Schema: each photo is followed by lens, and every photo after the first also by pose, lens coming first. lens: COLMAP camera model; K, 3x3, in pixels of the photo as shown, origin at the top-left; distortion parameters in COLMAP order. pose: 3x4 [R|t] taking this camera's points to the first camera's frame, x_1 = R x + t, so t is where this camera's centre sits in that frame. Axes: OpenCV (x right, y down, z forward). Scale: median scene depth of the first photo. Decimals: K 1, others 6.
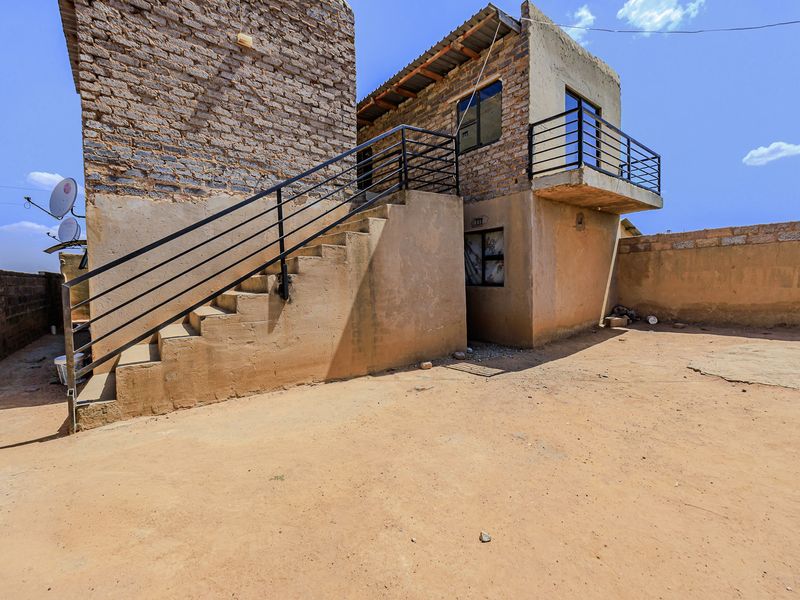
lens RADIAL K [[340.6, 0, 397.0], [0, 340.6, 295.9], [0, 0, 1]] dist [-0.001839, 0.000082]
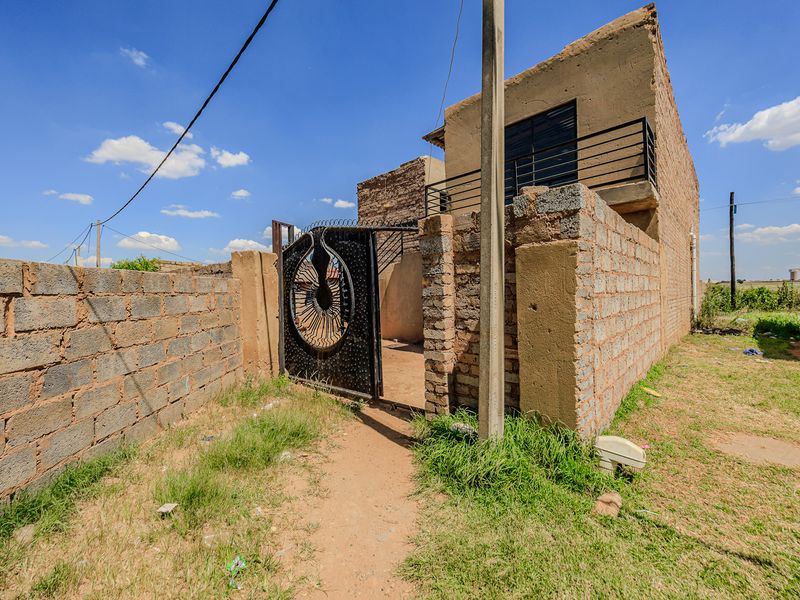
lens RADIAL K [[340.6, 0, 396.7], [0, 340.6, 300.1], [0, 0, 1]] dist [-0.001839, 0.000082]
pose [[0.135443, 0.040981, -0.989937, 2.130786], [-0.034297, 0.998739, 0.036653, -0.116477], [0.990191, 0.028987, 0.136677, 0.712777]]
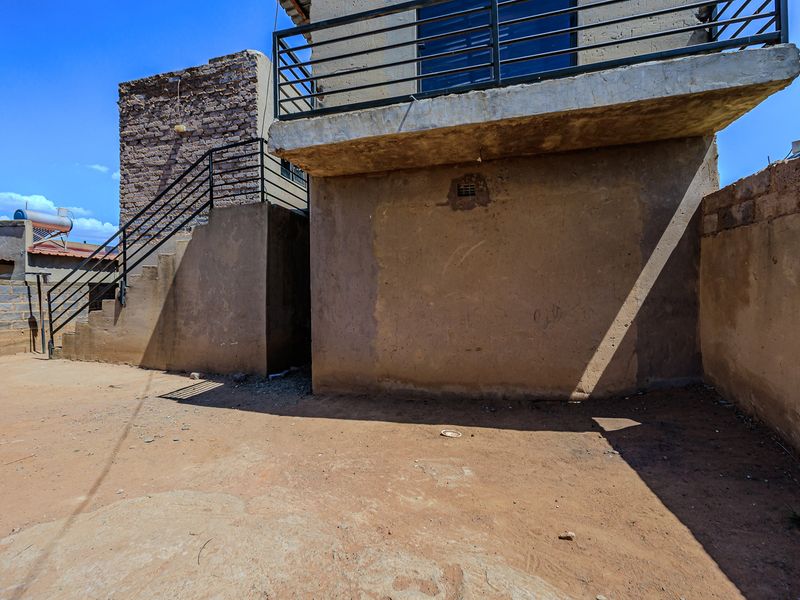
lens RADIAL K [[340.6, 0, 395.5], [0, 340.6, 297.1], [0, 0, 1]] dist [-0.001839, 0.000082]
pose [[0.602736, 0.033928, -0.797219, 1.273968], [-0.050154, 0.998731, 0.004585, -0.071015], [0.796363, 0.037220, 0.603673, 0.848650]]
